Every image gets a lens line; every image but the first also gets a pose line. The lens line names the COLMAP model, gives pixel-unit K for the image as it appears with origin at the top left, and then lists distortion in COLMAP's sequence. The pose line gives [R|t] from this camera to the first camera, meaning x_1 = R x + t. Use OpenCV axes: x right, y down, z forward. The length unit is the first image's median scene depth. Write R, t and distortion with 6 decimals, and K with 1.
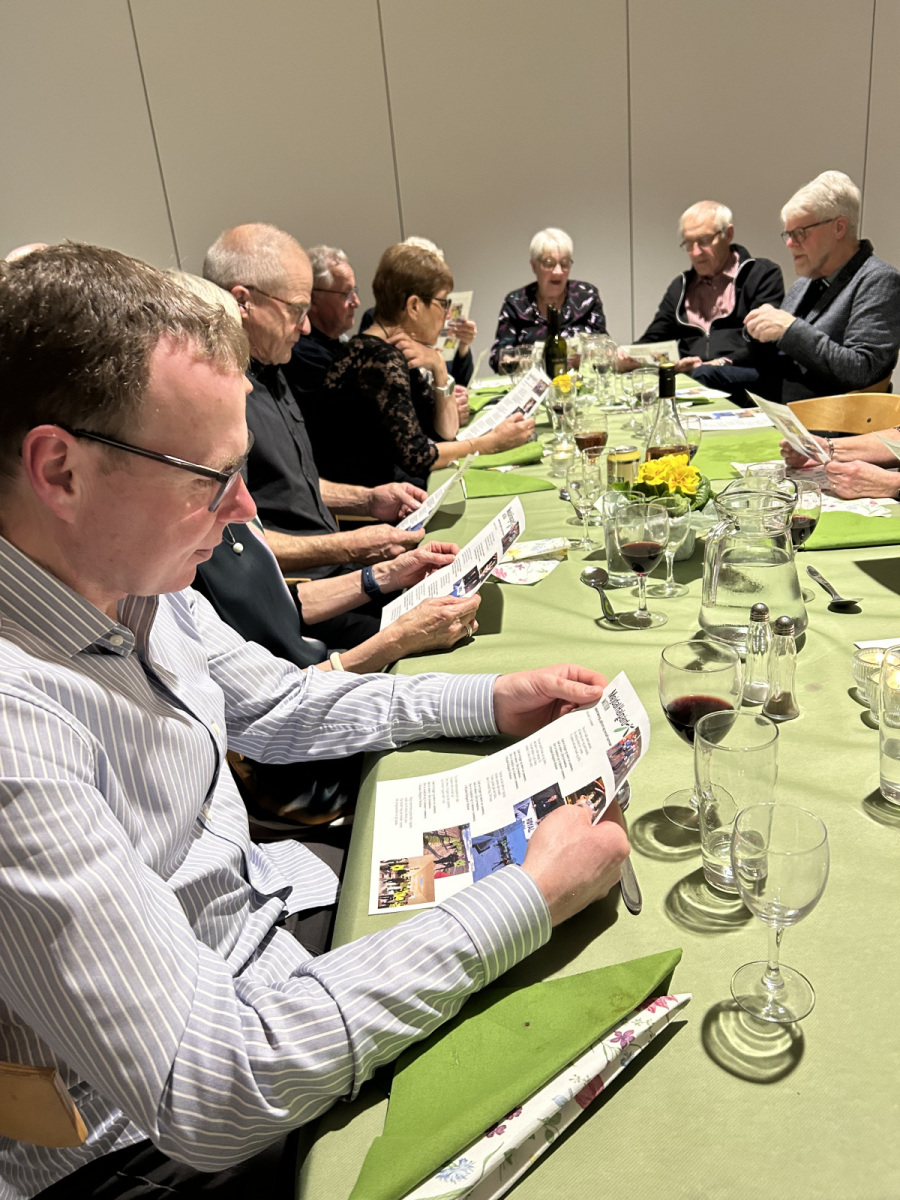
lens RADIAL K [[879.0, 0, 448.8], [0, 879.0, 628.5], [0, 0, 1]] dist [-0.004840, -0.000715]
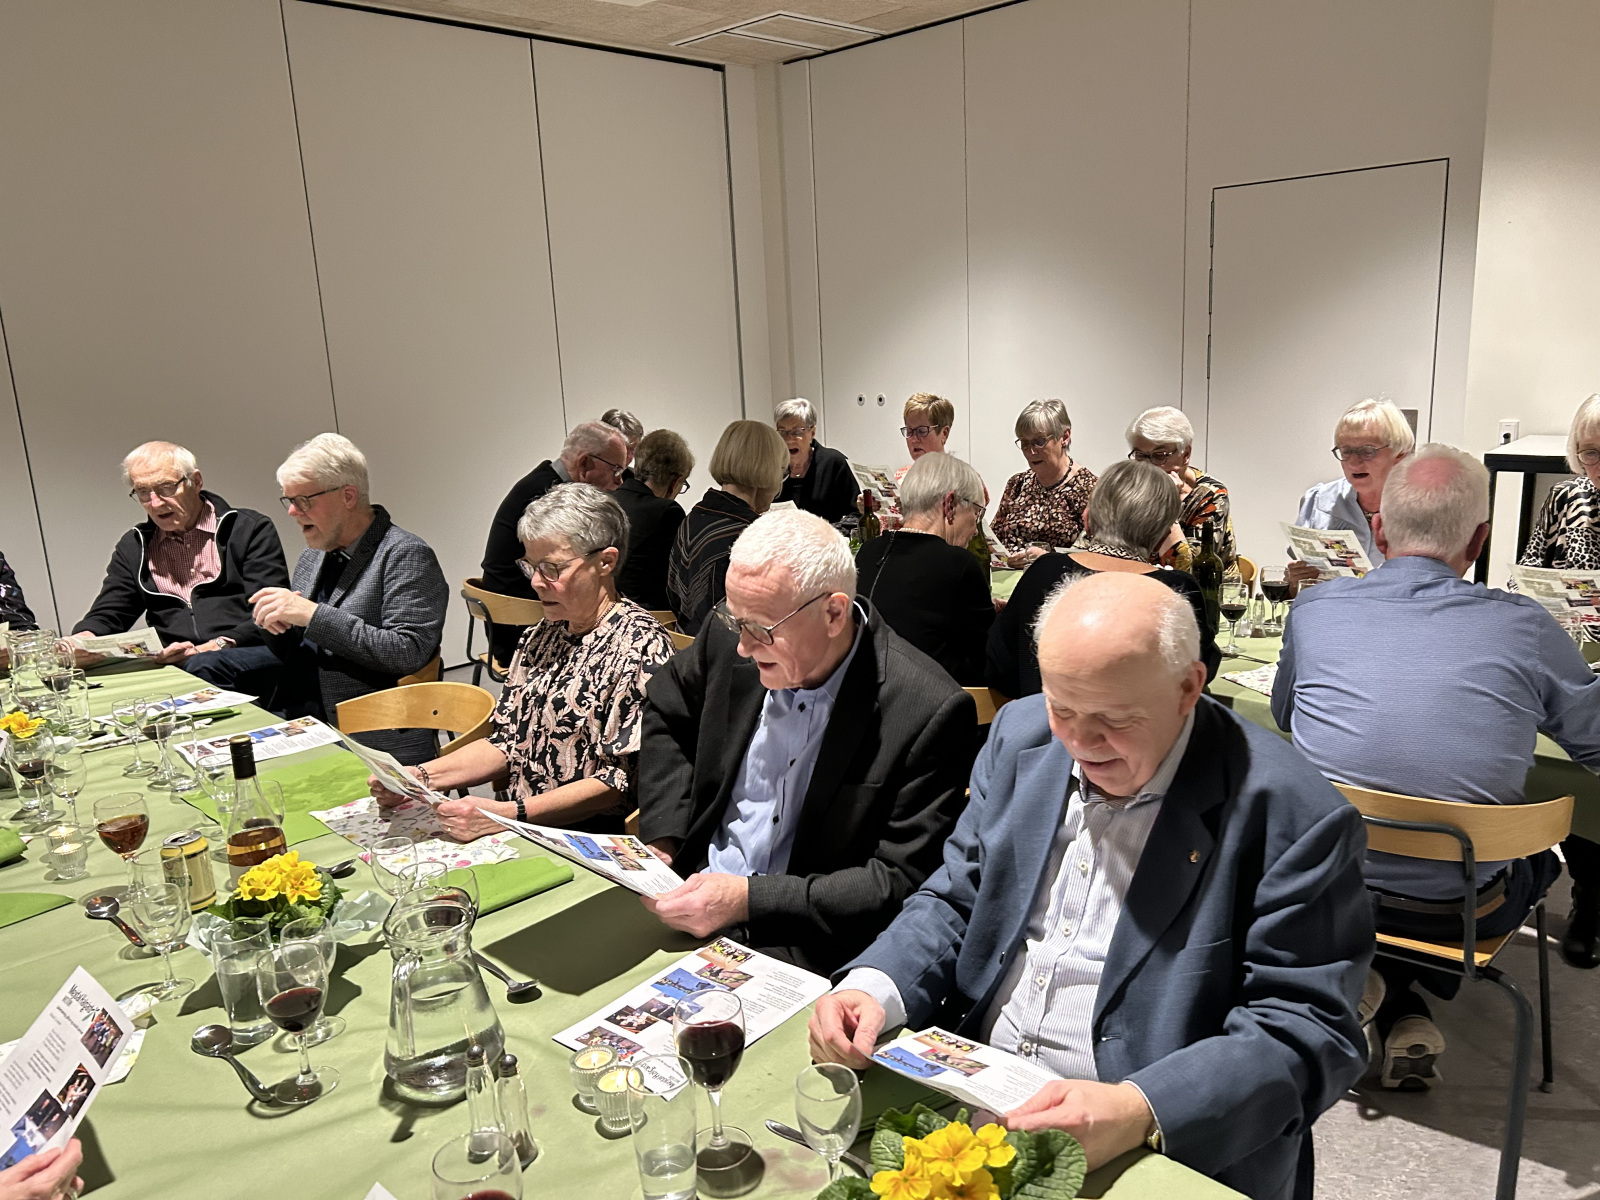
lens RADIAL K [[1172.0, 0, 800.0], [0, 1172.0, 600.0], [0, 0, 1]] dist [-0.004840, -0.000715]
pose [[0.694433, -0.078317, 0.715283, -0.087376], [0.258449, 0.954872, -0.146365, -0.071241], [-0.671541, 0.286505, 0.683336, -0.071450]]
